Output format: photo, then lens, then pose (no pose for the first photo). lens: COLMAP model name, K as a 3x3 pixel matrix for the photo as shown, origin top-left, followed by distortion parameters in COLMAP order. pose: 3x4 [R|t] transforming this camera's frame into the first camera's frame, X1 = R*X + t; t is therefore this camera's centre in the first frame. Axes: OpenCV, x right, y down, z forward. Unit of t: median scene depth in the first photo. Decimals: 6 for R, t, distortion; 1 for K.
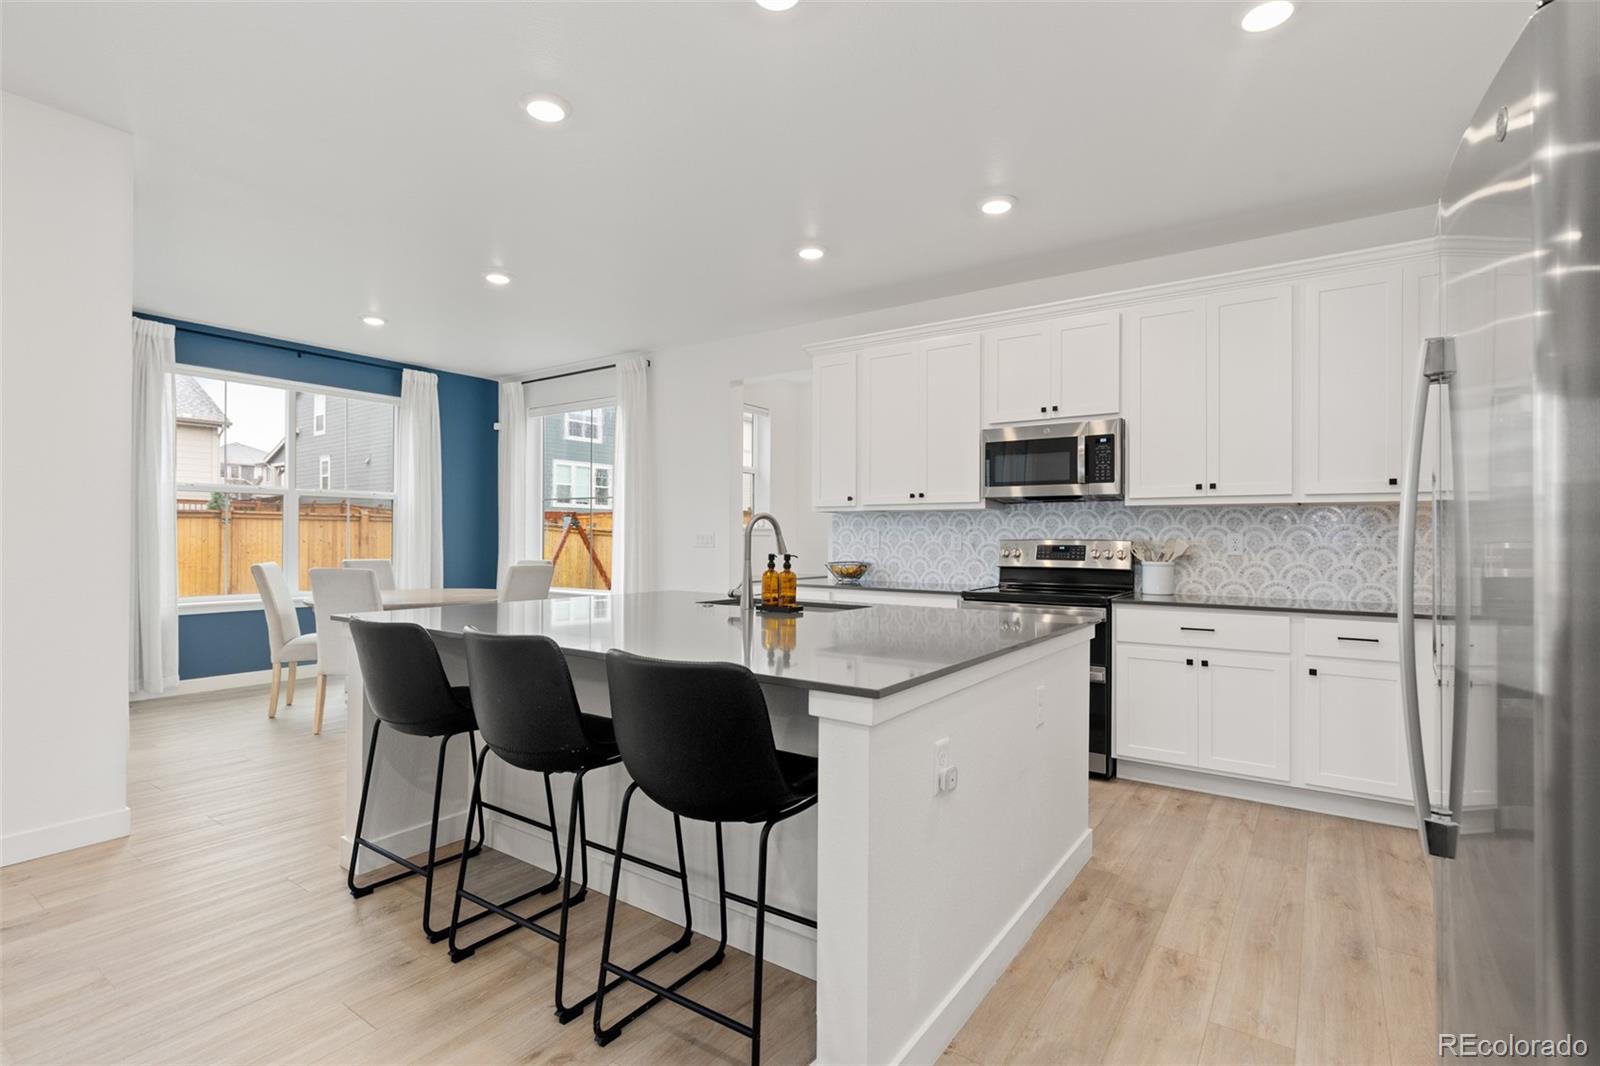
lens RADIAL K [[757.8, 0, 795.9], [0, 757.8, 532.4], [0, 0, 1]] dist [0.003768, -0.000063]
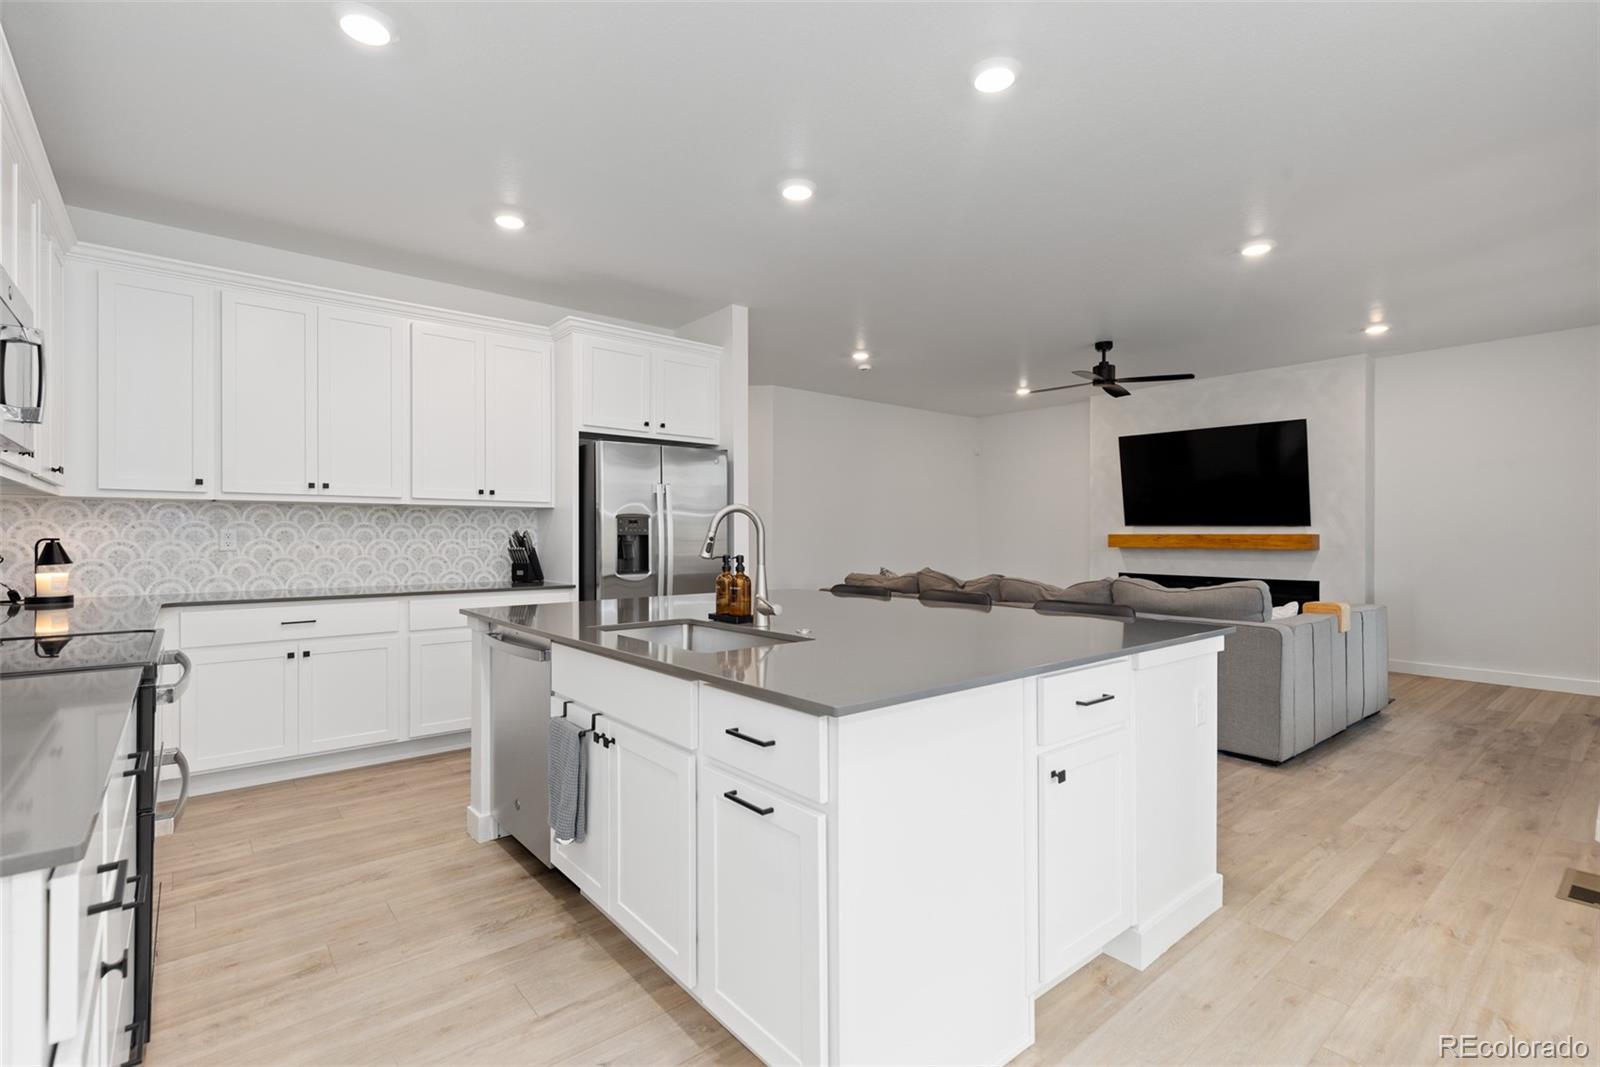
lens RADIAL K [[735.0, 0, 797.0], [0, 735.0, 532.9], [0, 0, 1]] dist [0.008554, -0.001676]
pose [[-0.965139, -0.006244, 0.261664, -0.221178], [-0.009135, 0.999910, -0.009836, 0.006726], [-0.261579, -0.011883, -0.965109, 1.264088]]
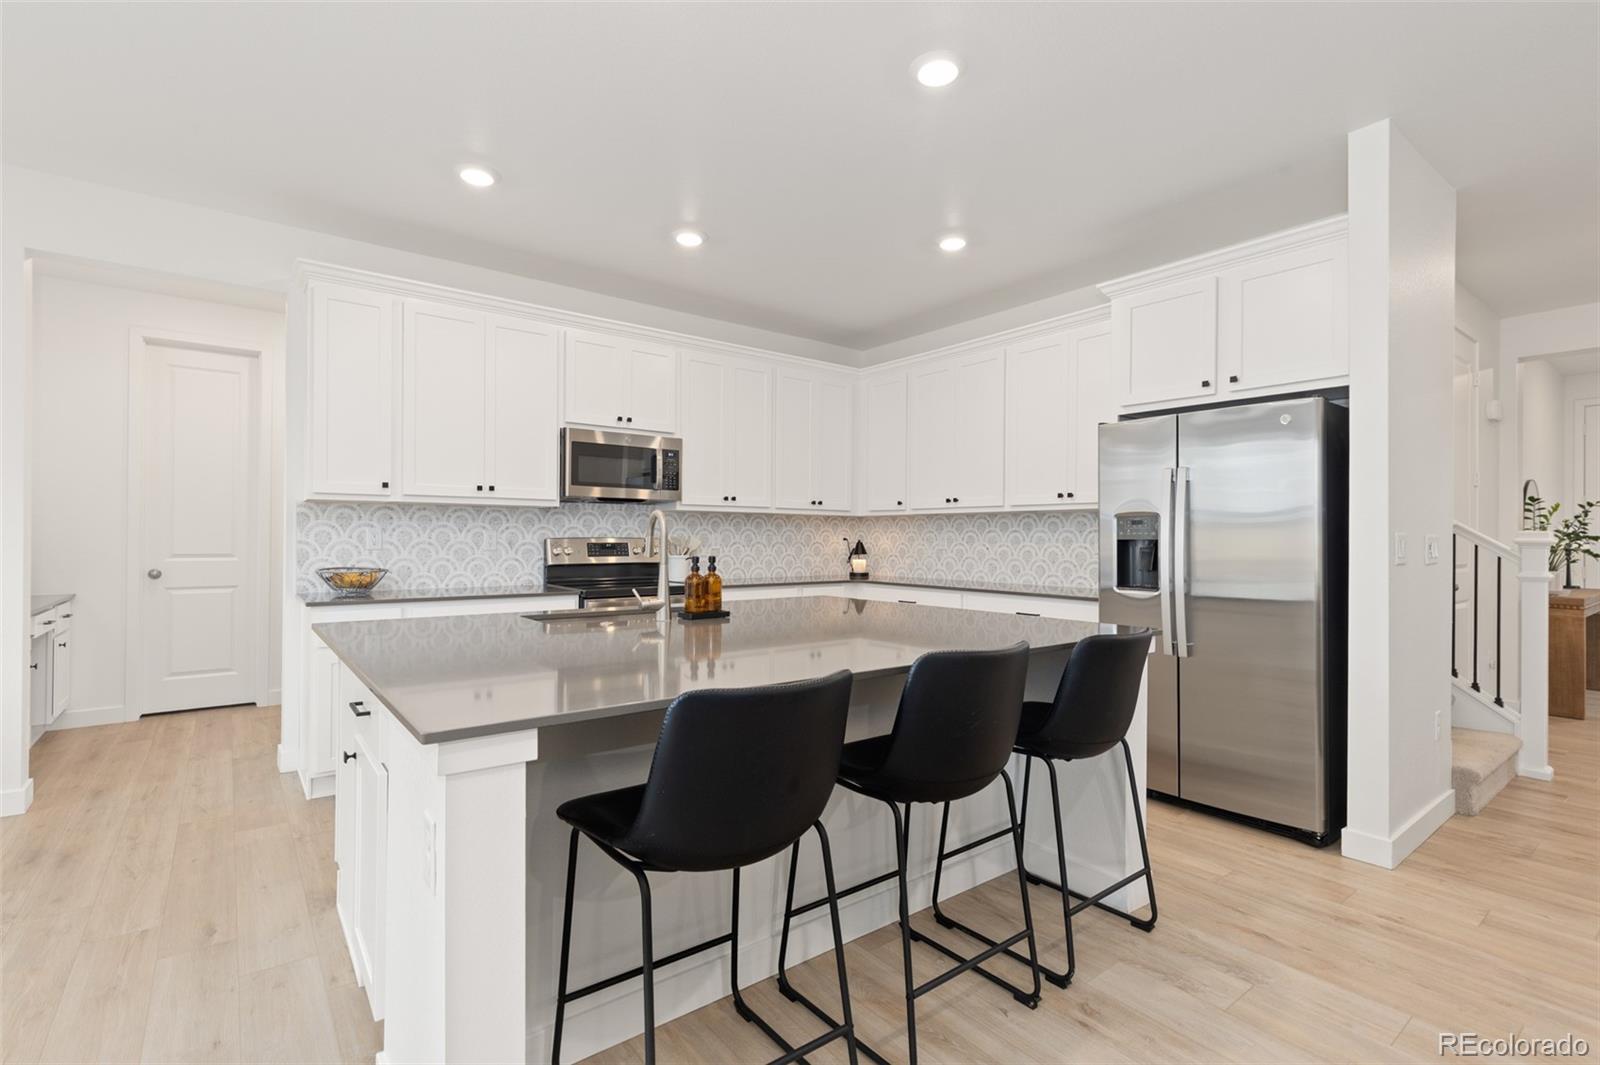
lens RADIAL K [[735.0, 0, 789.0], [0, 735.0, 532.9], [0, 0, 1]] dist [0.008554, -0.001676]
pose [[0.299698, 0.001758, 0.954032, -0.600533], [-0.011366, 0.999934, 0.001728, -0.002265], [-0.953966, -0.011361, 0.299699, 0.444881]]
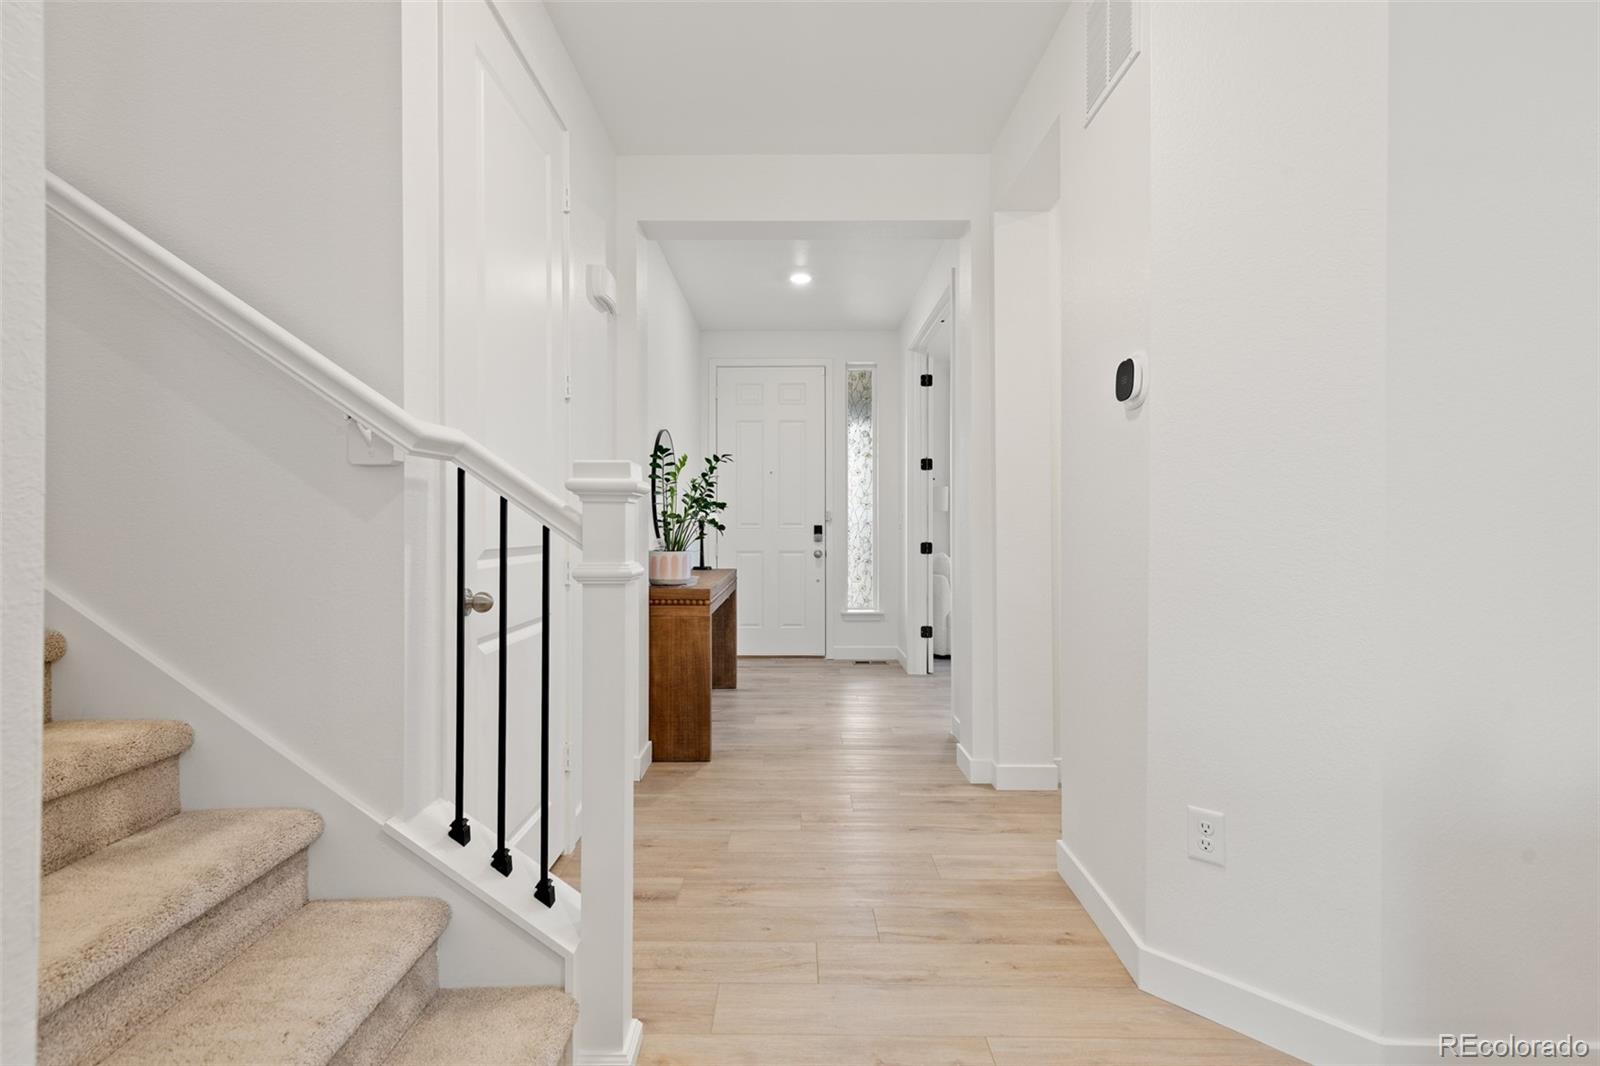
lens RADIAL K [[735.0, 0, 786.0], [0, 735.0, 525.8], [0, 0, 1]] dist [0.008554, -0.001676]
pose [[-0.564638, -0.005684, 0.825319, 0.176702], [-0.009242, 0.999957, 0.000564, 0.017522], [-0.825287, -0.007309, -0.564667, -0.015594]]
